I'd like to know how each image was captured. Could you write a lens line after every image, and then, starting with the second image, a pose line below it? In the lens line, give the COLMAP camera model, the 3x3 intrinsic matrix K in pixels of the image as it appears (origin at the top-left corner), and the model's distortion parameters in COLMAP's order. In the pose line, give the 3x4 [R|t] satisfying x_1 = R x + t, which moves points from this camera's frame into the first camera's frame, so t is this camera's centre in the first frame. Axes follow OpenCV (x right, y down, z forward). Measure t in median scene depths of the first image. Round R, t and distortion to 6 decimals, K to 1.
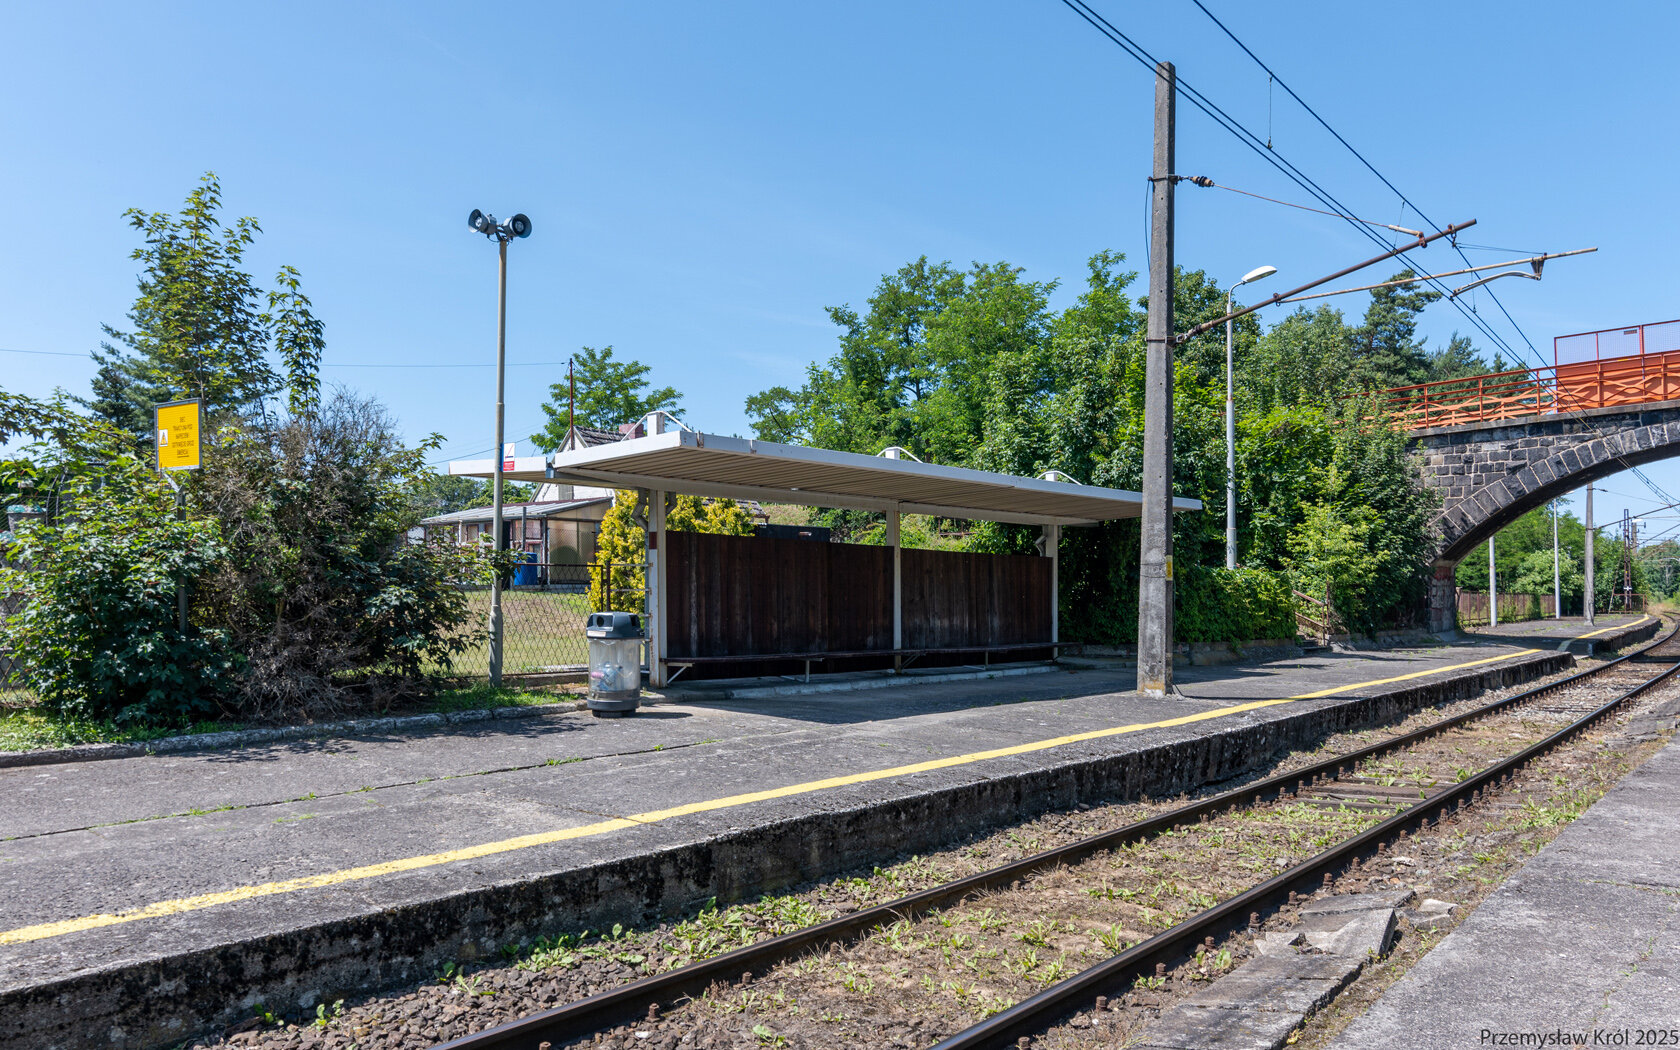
lens RADIAL K [[1194.2, 0, 846.1], [0, 1194.2, 601.0], [0, 0, 1]] dist [0.002150, 0.003315]
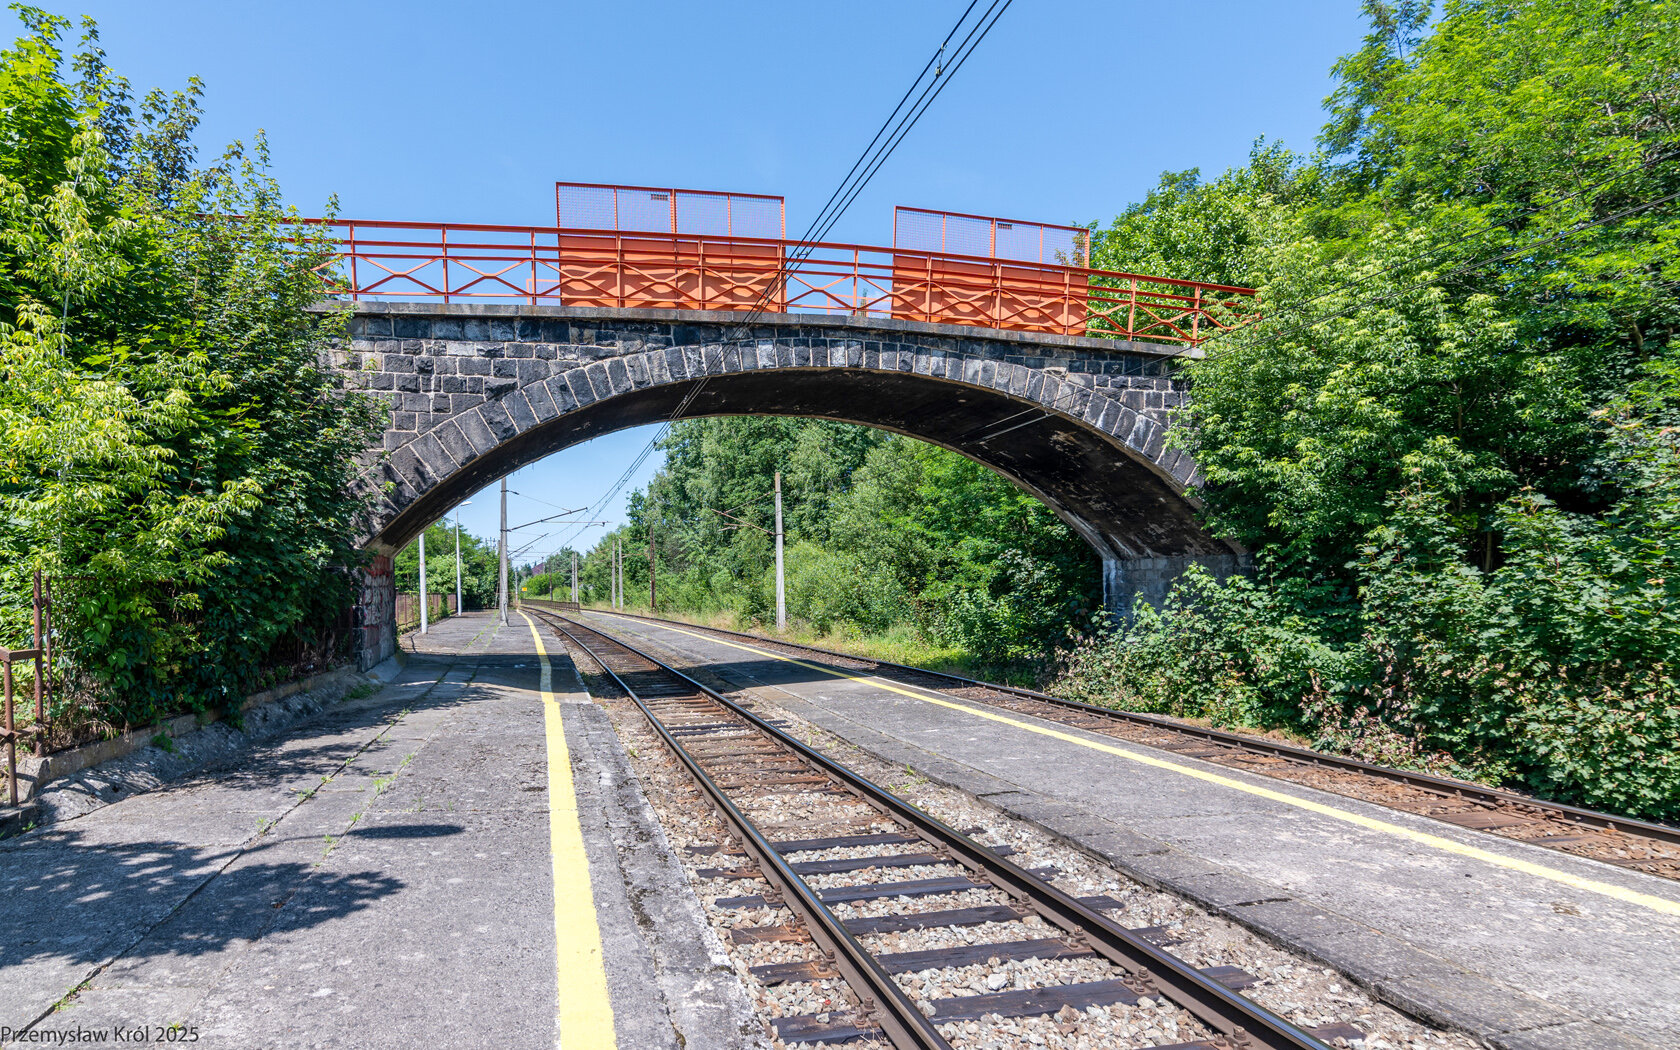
lens RADIAL K [[862.2, 0, 702.2], [0, 862.2, 607.8], [0, 0, 1]] dist [0.001763, 0.000242]
pose [[0.662485, -0.009807, 0.749011, 0.305918], [-0.001477, 0.999895, 0.014398, -0.009318], [-0.749074, -0.010645, 0.662401, 0.642529]]
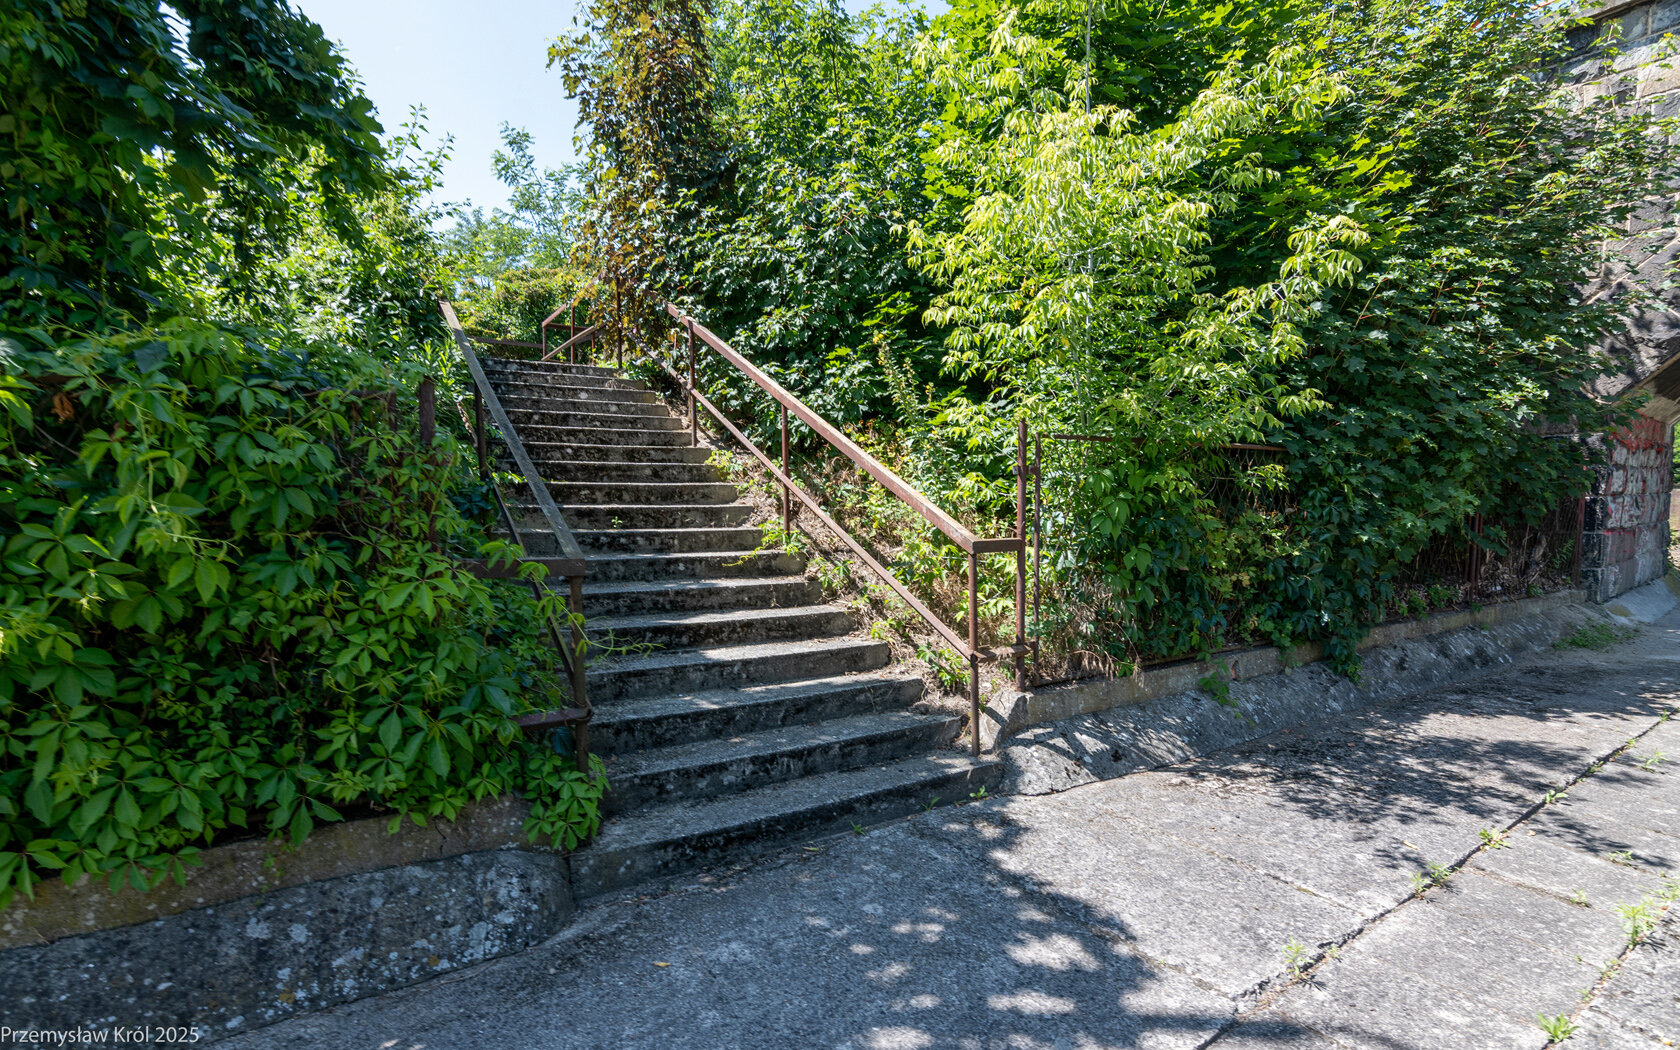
lens RADIAL K [[828.1, 0, 843.3], [0, 828.1, 543.9], [0, 0, 1]] dist [0.000769, 0.001337]
pose [[0.963945, 0.024964, -0.264926, 0.355956], [-0.006986, 0.997621, 0.068589, -0.005173], [0.266008, -0.064265, 0.961826, 0.742080]]
